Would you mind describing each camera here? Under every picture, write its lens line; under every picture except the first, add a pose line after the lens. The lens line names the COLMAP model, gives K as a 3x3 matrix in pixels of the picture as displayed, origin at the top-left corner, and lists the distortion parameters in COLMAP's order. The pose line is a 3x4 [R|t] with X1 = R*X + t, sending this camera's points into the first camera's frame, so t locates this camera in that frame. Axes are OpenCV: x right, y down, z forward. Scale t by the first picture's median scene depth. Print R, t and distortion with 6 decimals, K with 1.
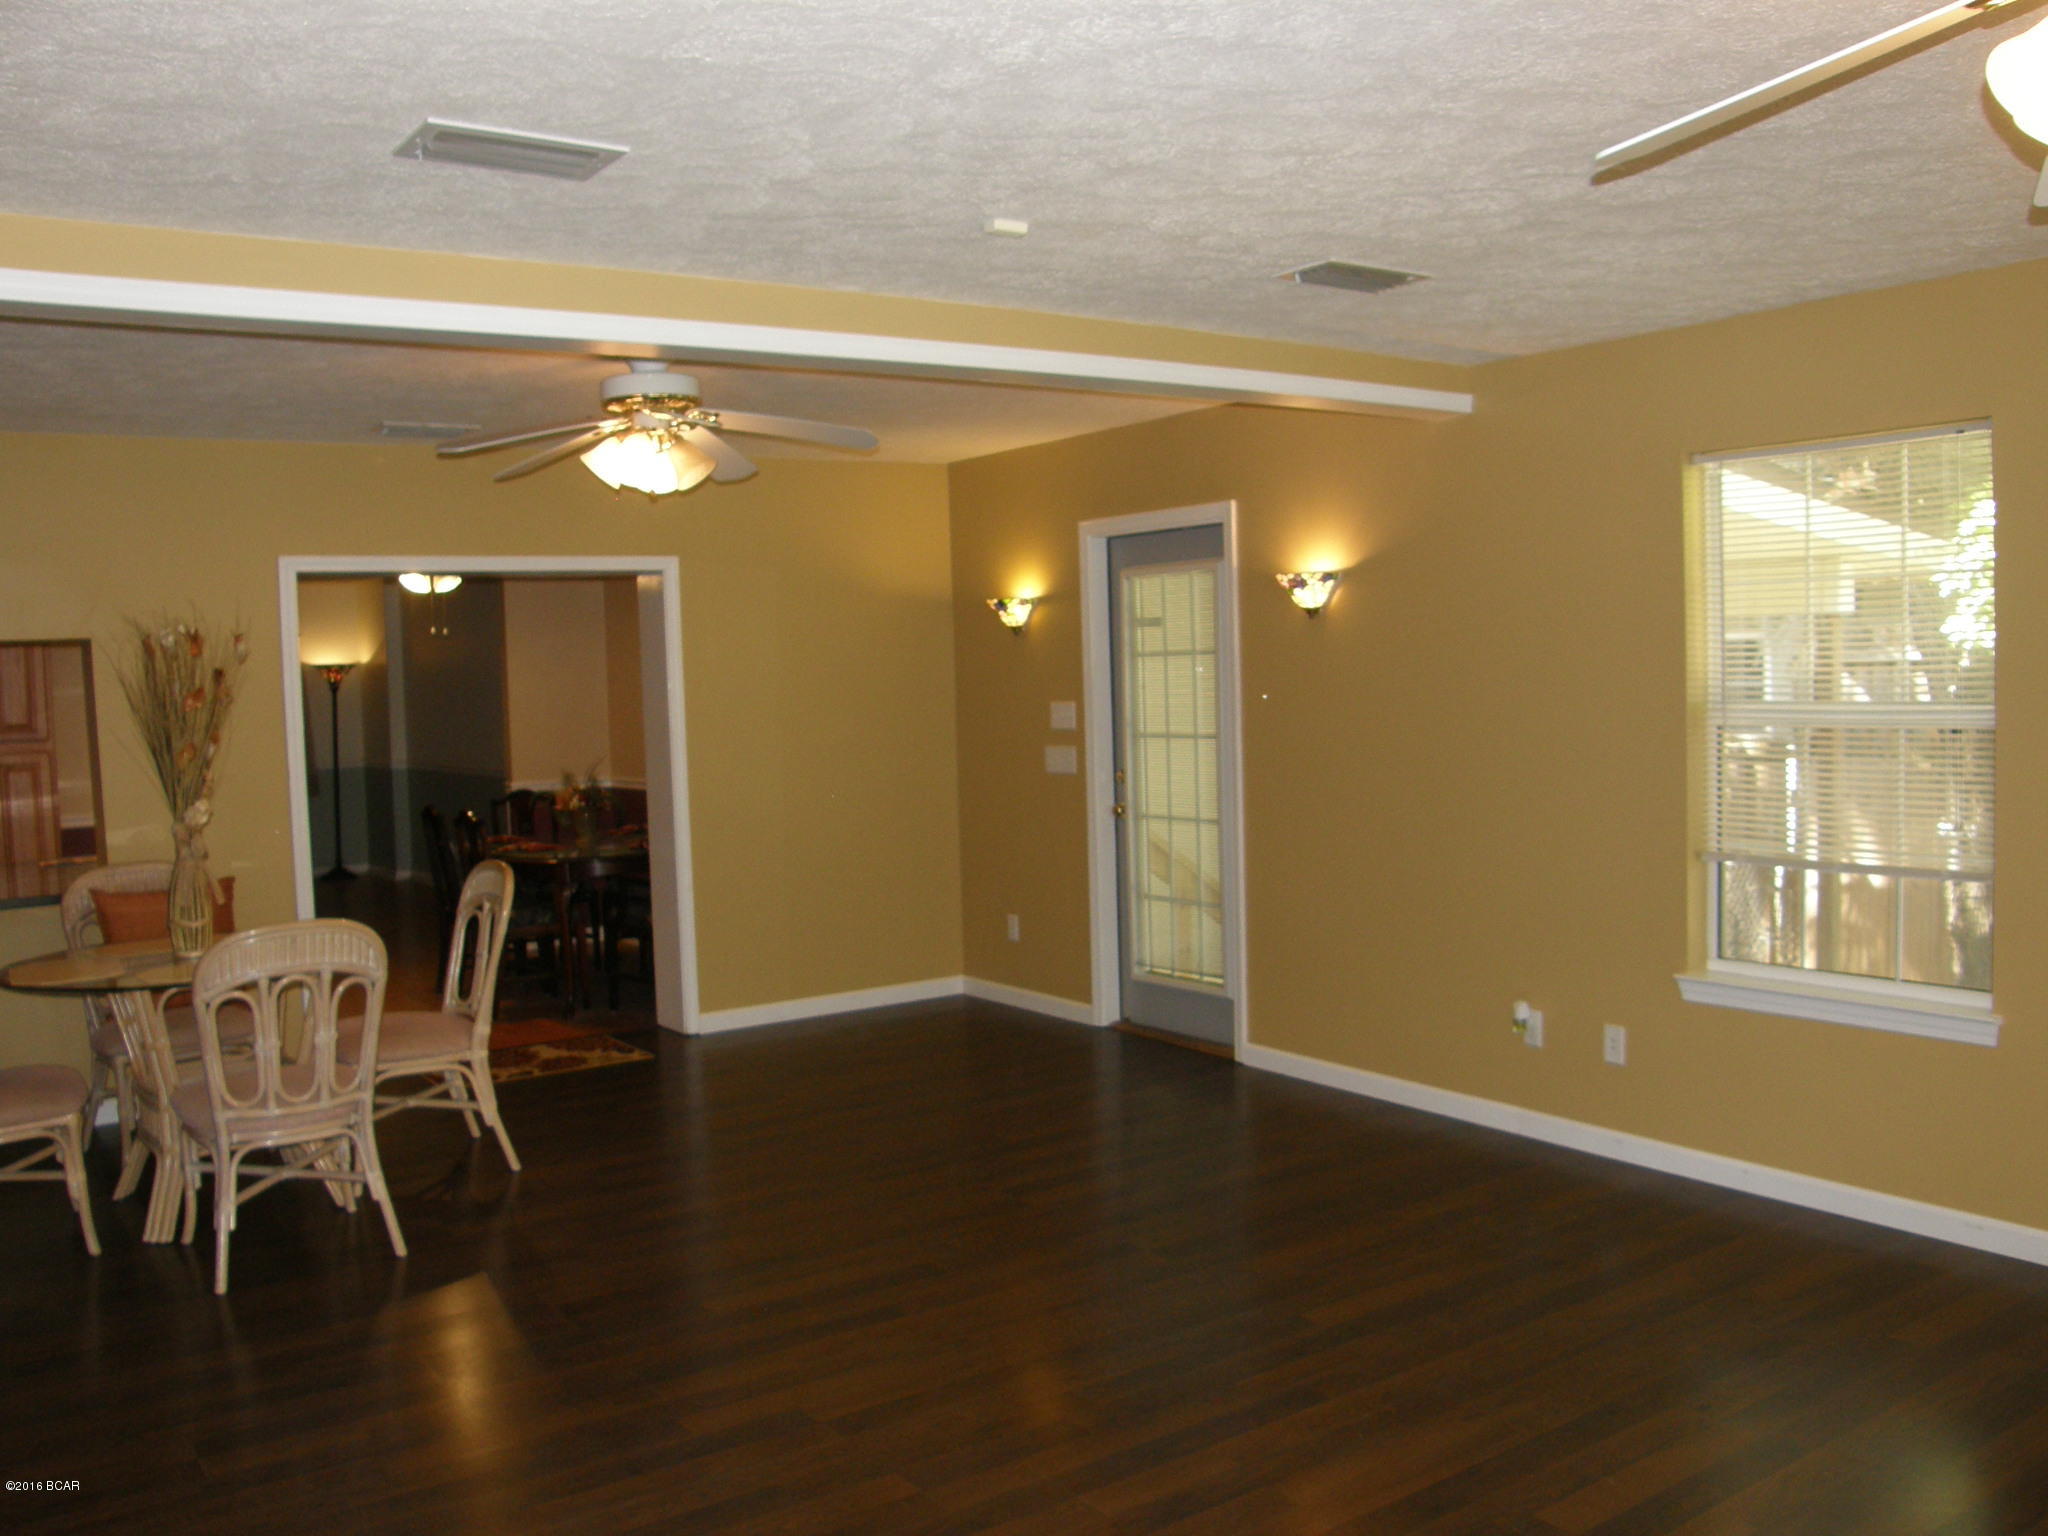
lens RADIAL K [[1786.9, 0, 1024.0], [0, 1786.9, 768.0], [0, 0, 1]] dist [-0.095502, 0.007884]
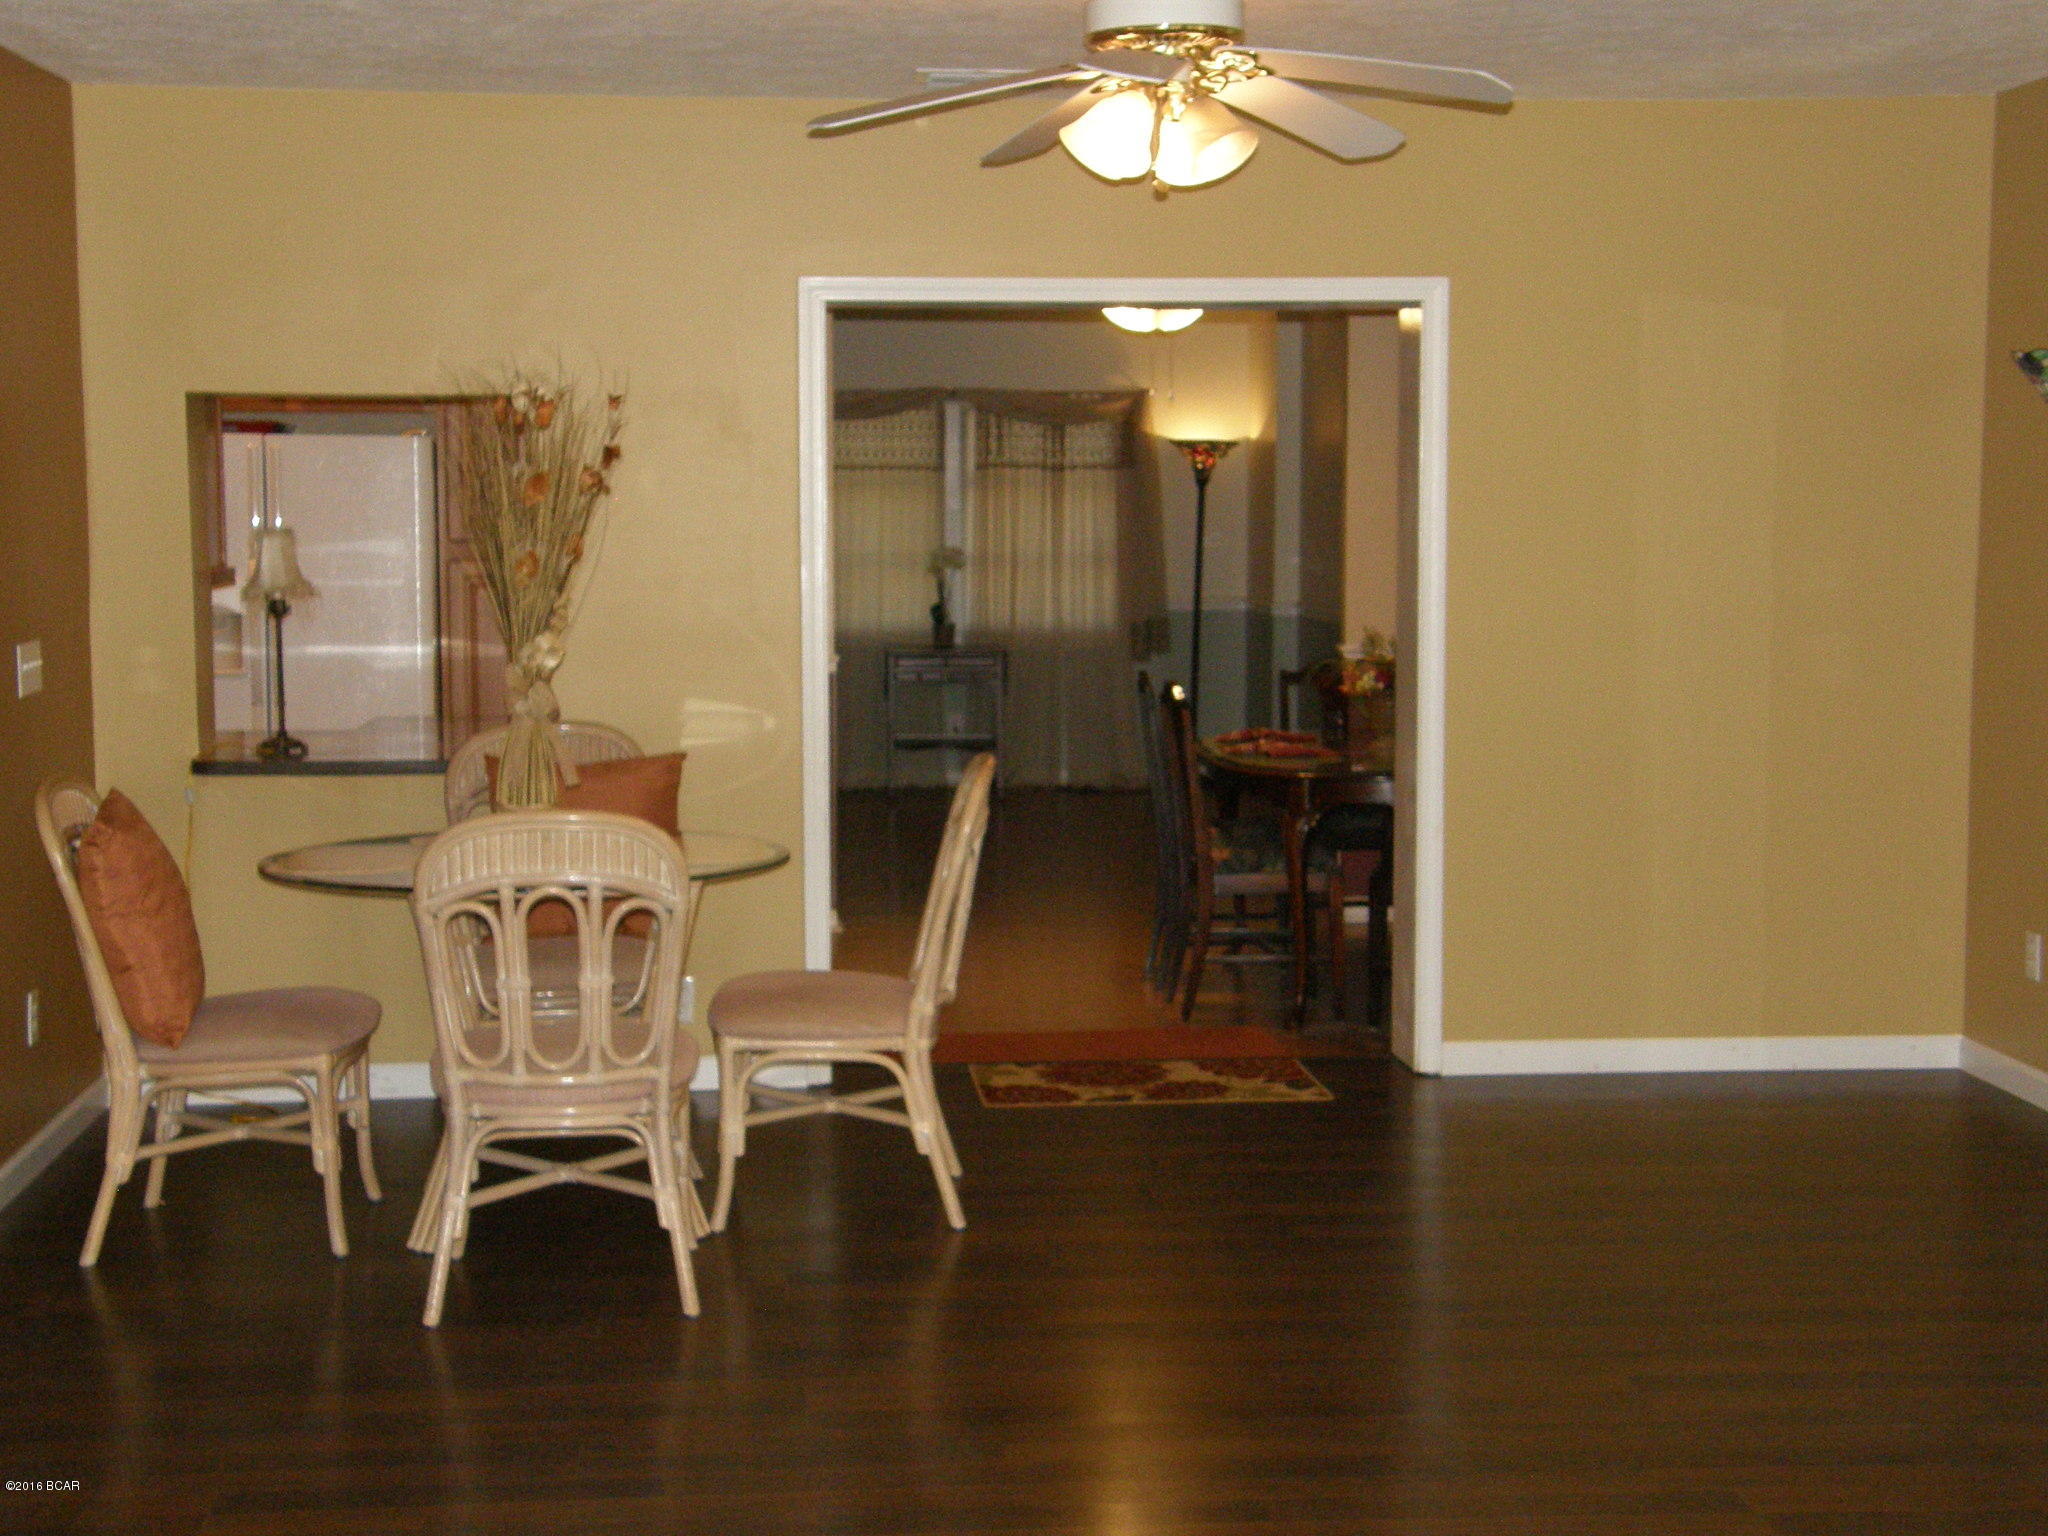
lens RADIAL K [[3206.5, 0, 1024.0], [0, 3206.5, 768.0], [0, 0, 1]] dist [0.011366, -0.019962]
pose [[0.865708, 0.073677, -0.495097, 0.301395], [-0.053452, 0.997060, 0.054911, -0.007859], [0.497687, -0.021072, 0.867101, -0.012302]]
